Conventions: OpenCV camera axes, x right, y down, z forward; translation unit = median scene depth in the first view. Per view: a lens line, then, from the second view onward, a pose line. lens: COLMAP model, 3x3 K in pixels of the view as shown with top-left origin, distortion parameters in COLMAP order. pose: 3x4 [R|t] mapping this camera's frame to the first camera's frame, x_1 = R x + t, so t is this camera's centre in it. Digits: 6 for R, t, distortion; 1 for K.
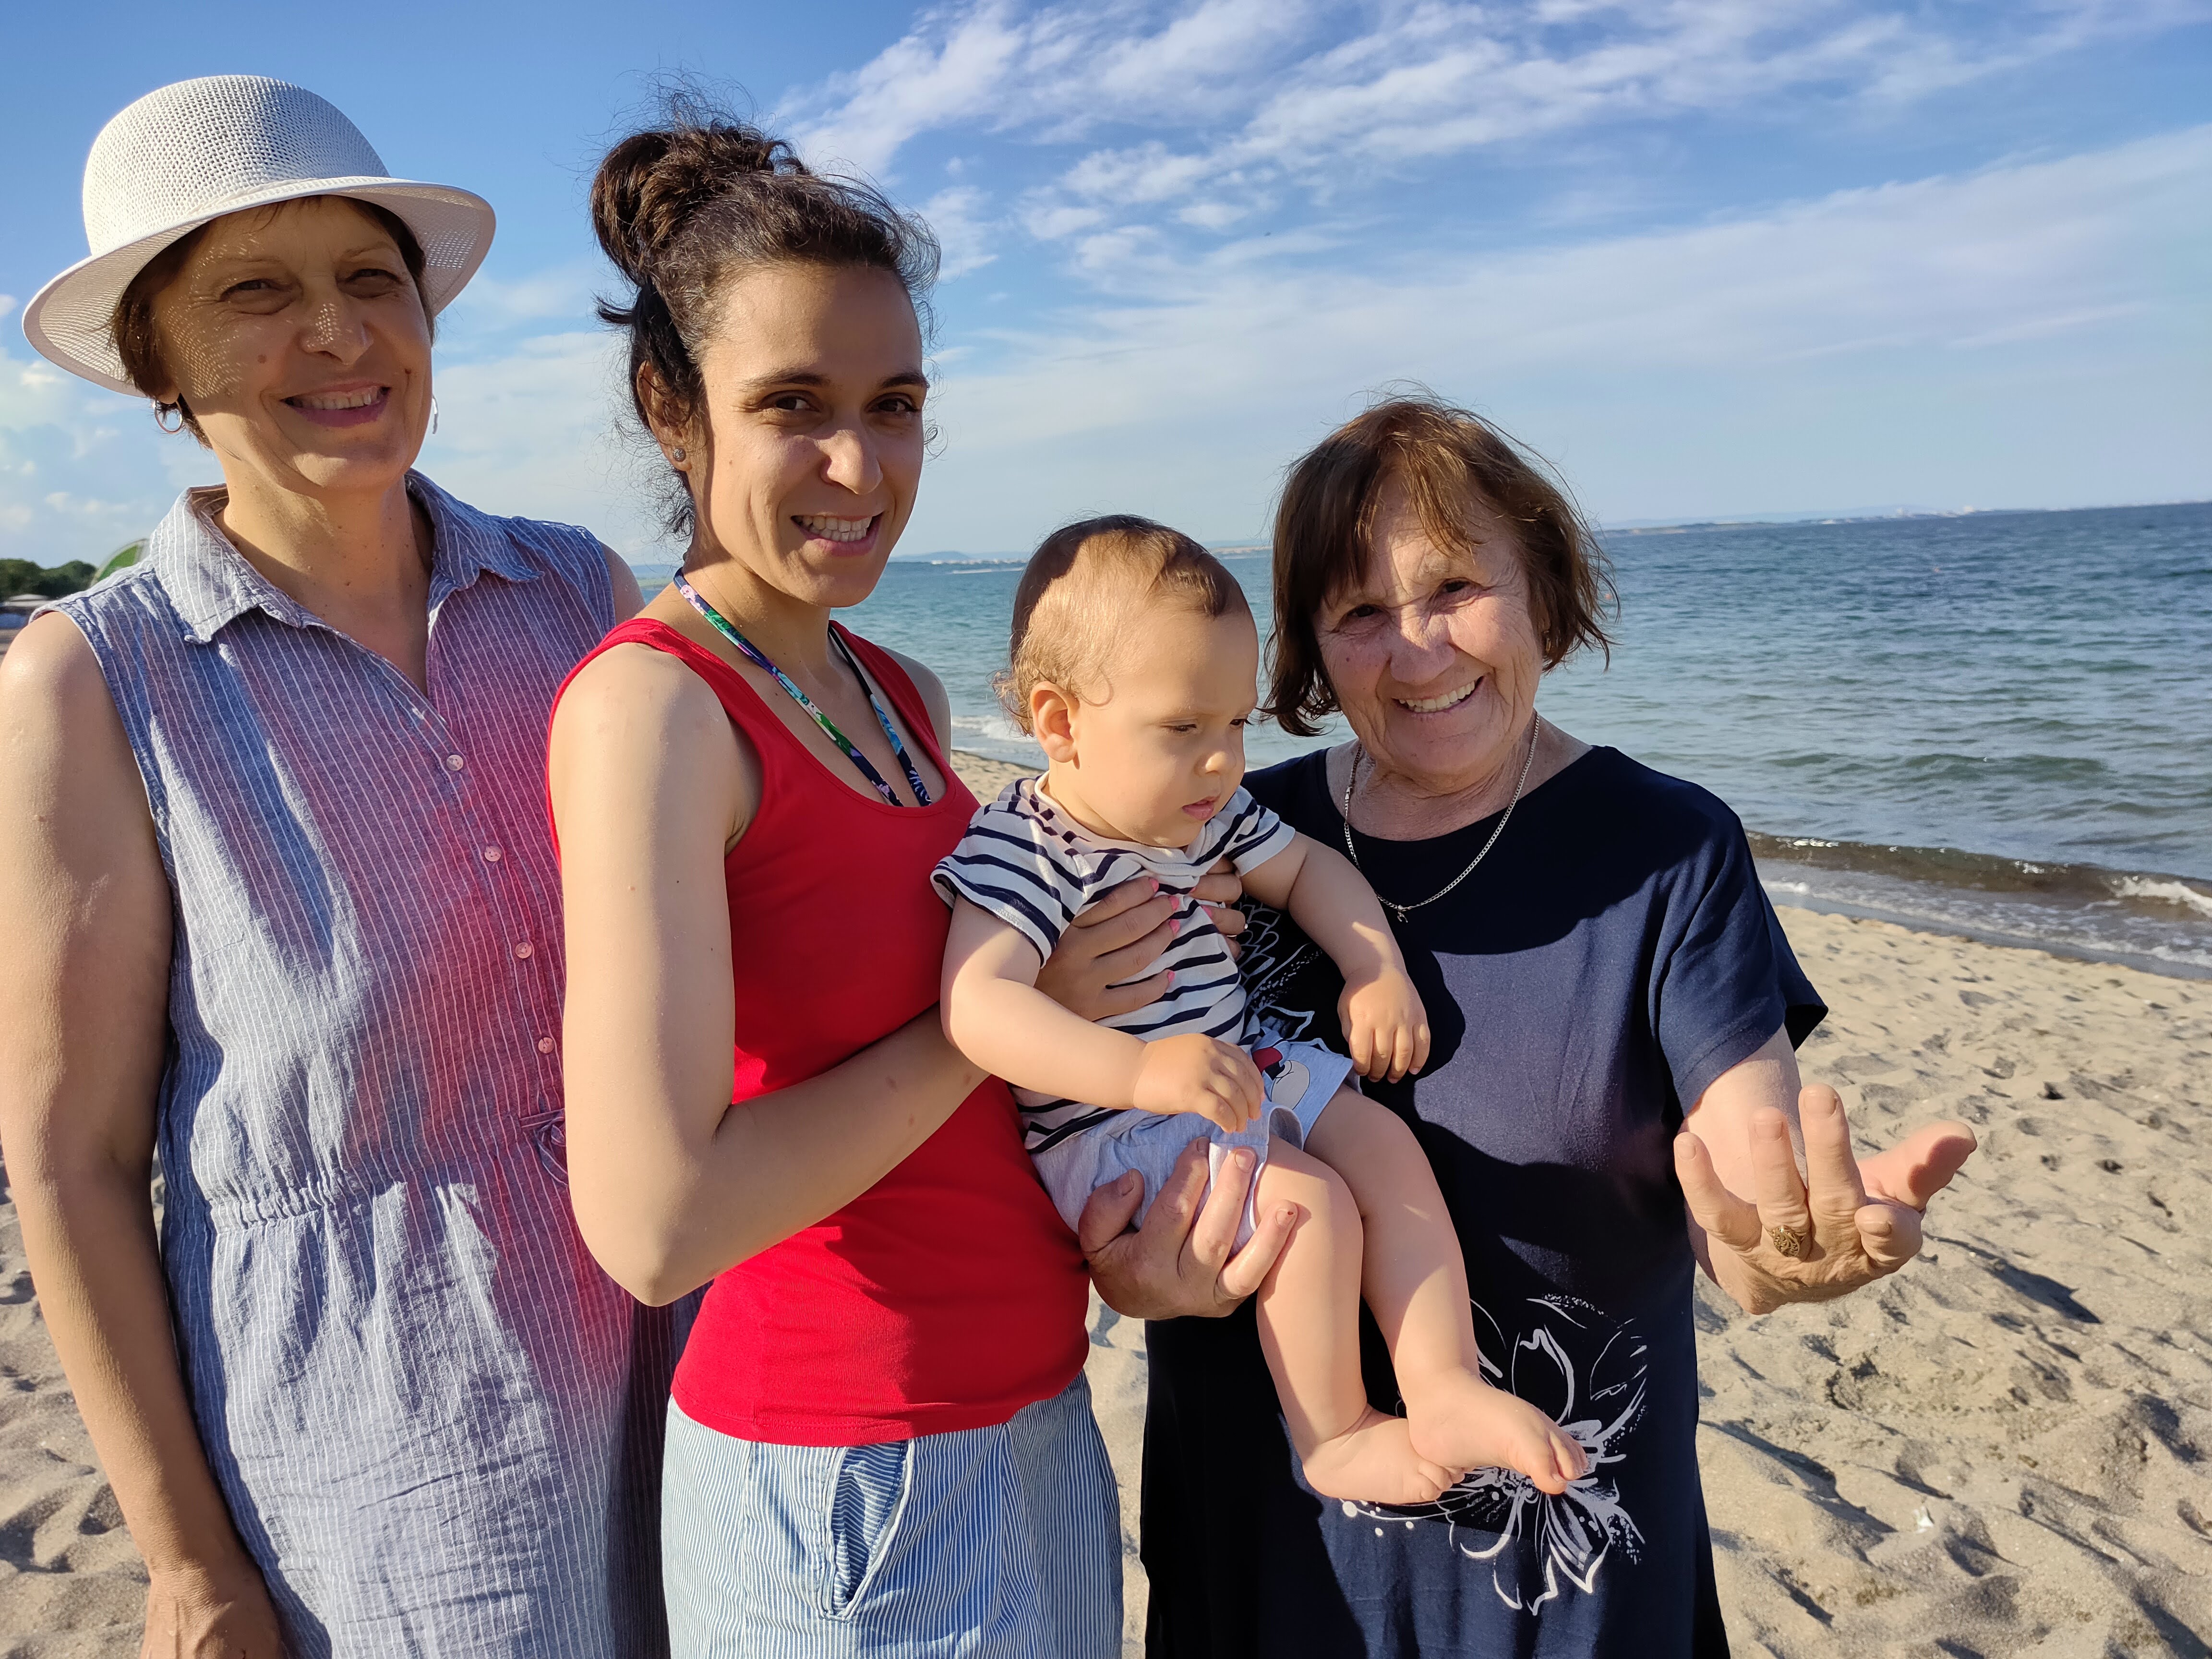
lens RADIAL K [[1714.6, 0, 1111.1], [0, 1714.6, 827.5], [0, 0, 1]] dist [0.039650, -0.024267]
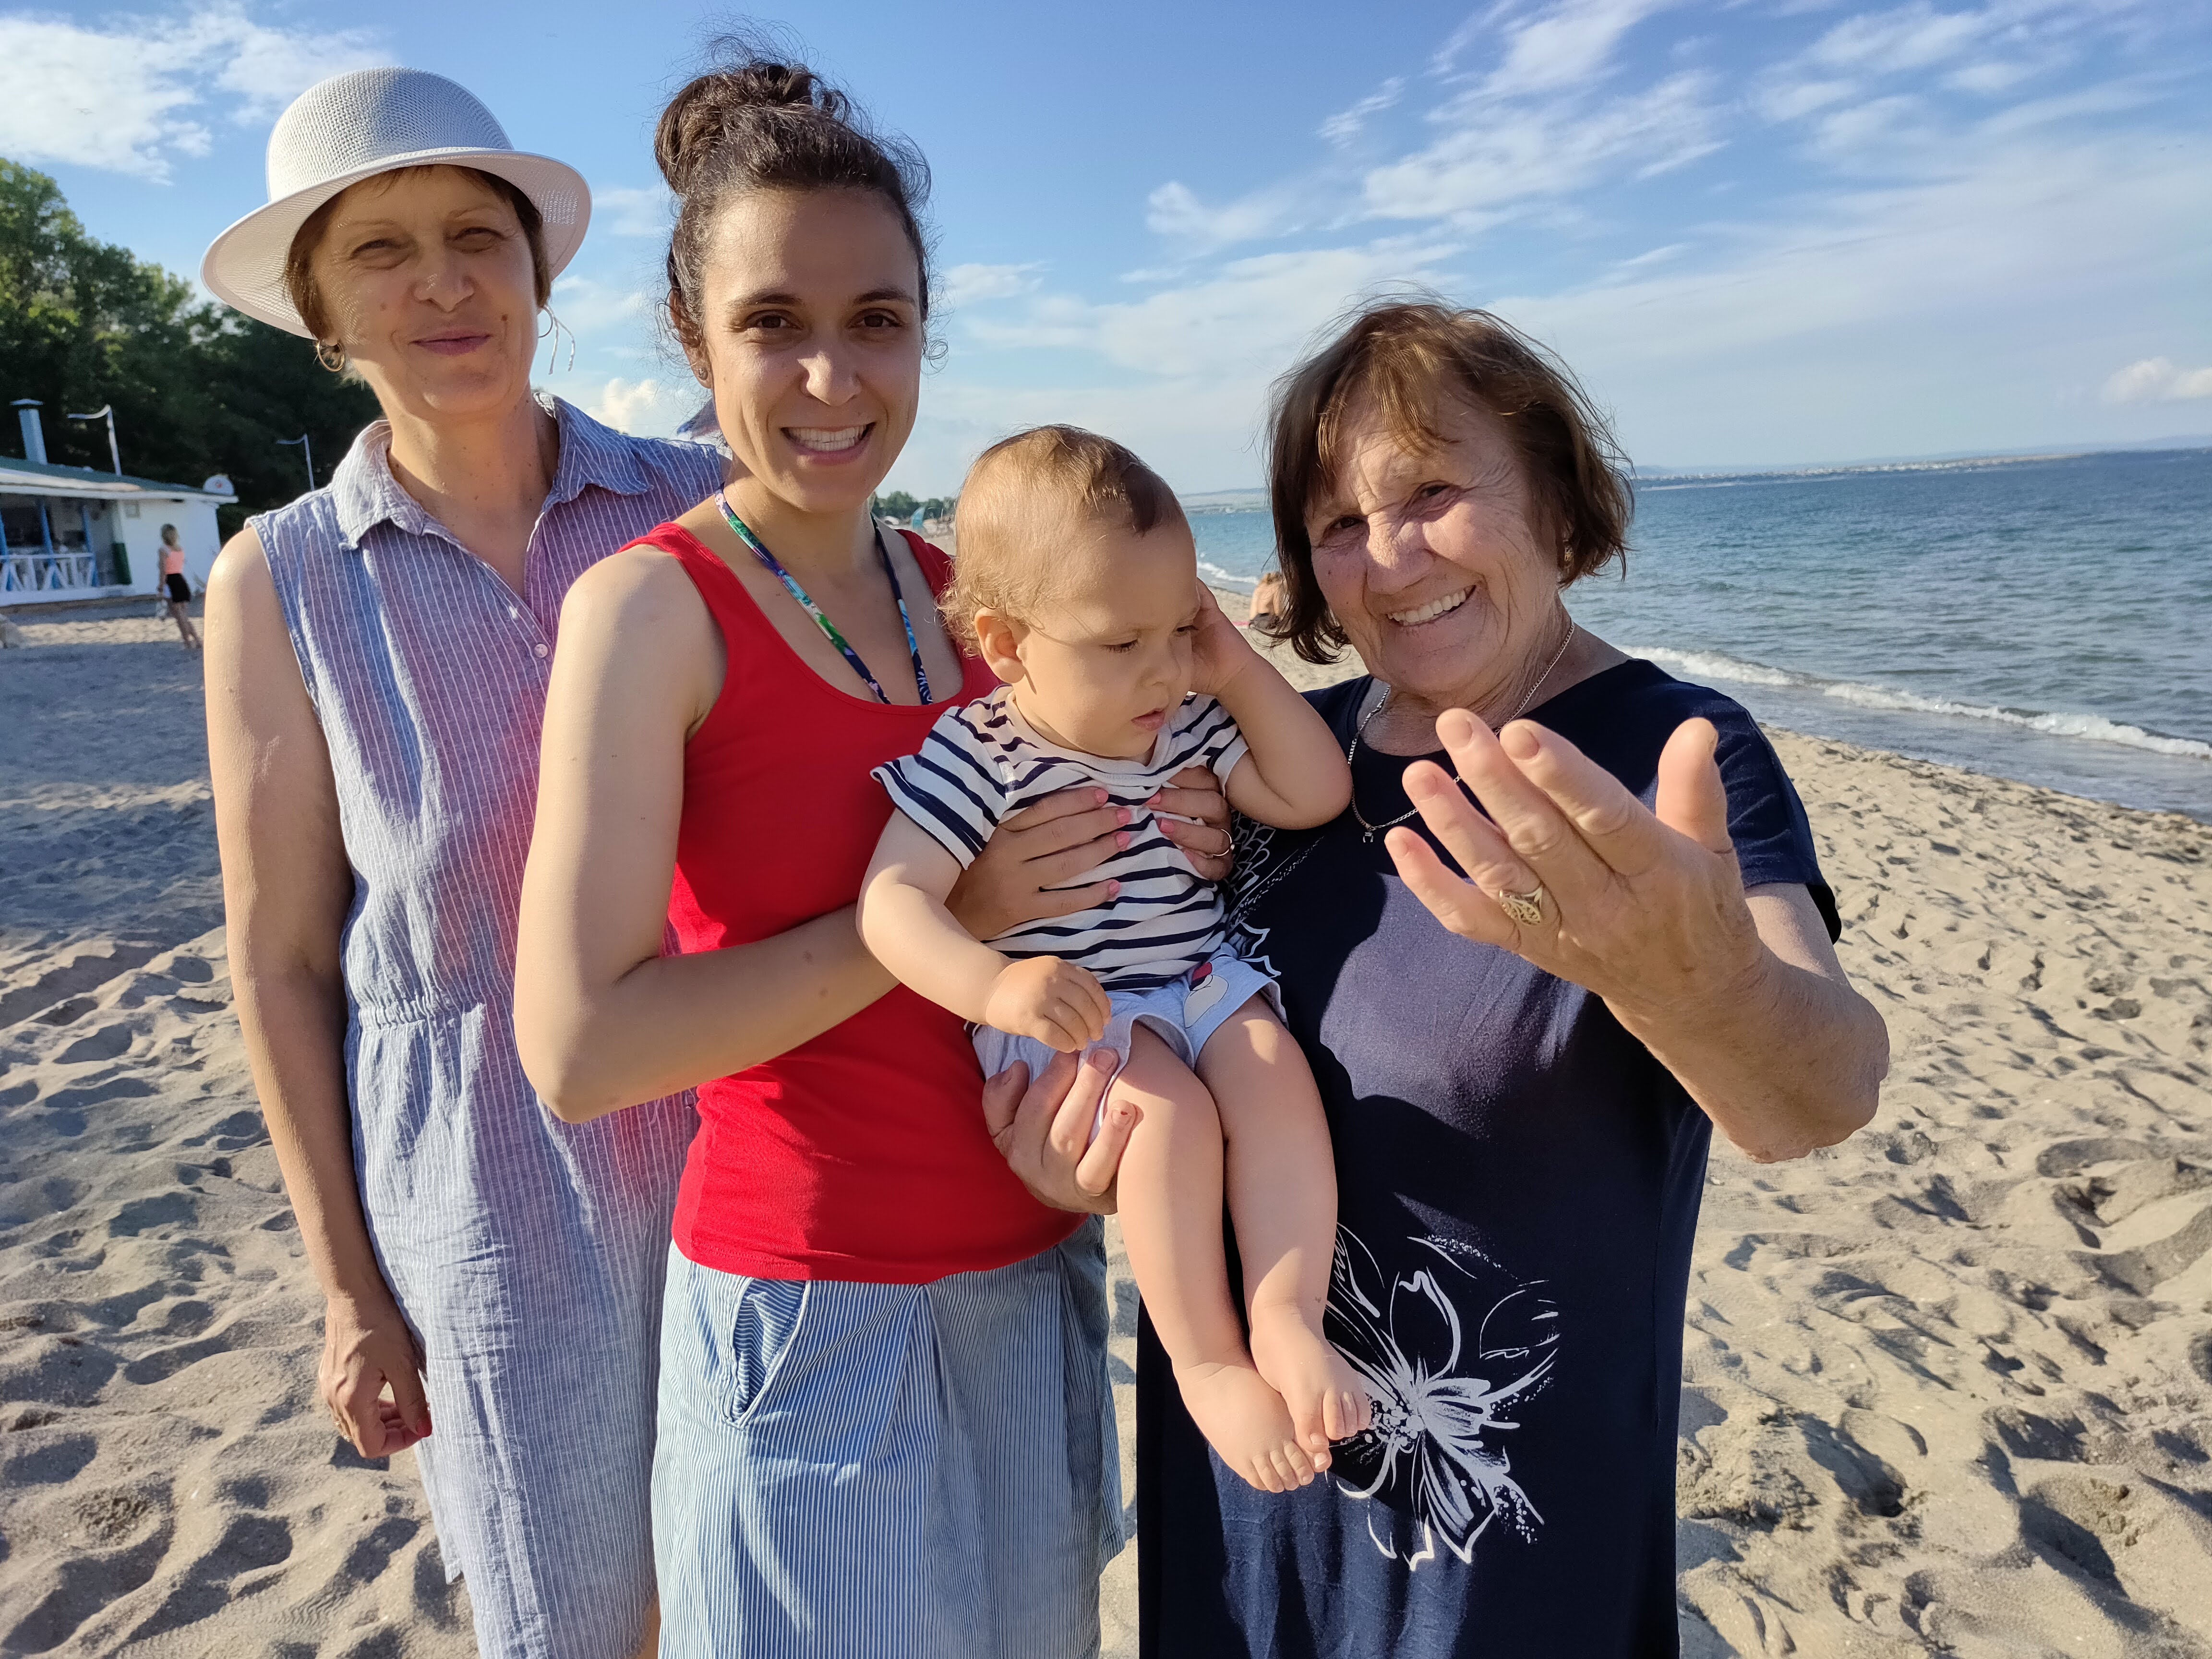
lens RADIAL K [[1714.6, 0, 1163.2], [0, 1714.6, 831.1], [0, 0, 1]] dist [0.039650, -0.024267]
pose [[0.933106, 0.066187, -0.353458, 0.159697], [-0.048435, 0.997091, 0.058846, -0.002317], [0.356324, -0.037790, 0.933598, 0.022764]]
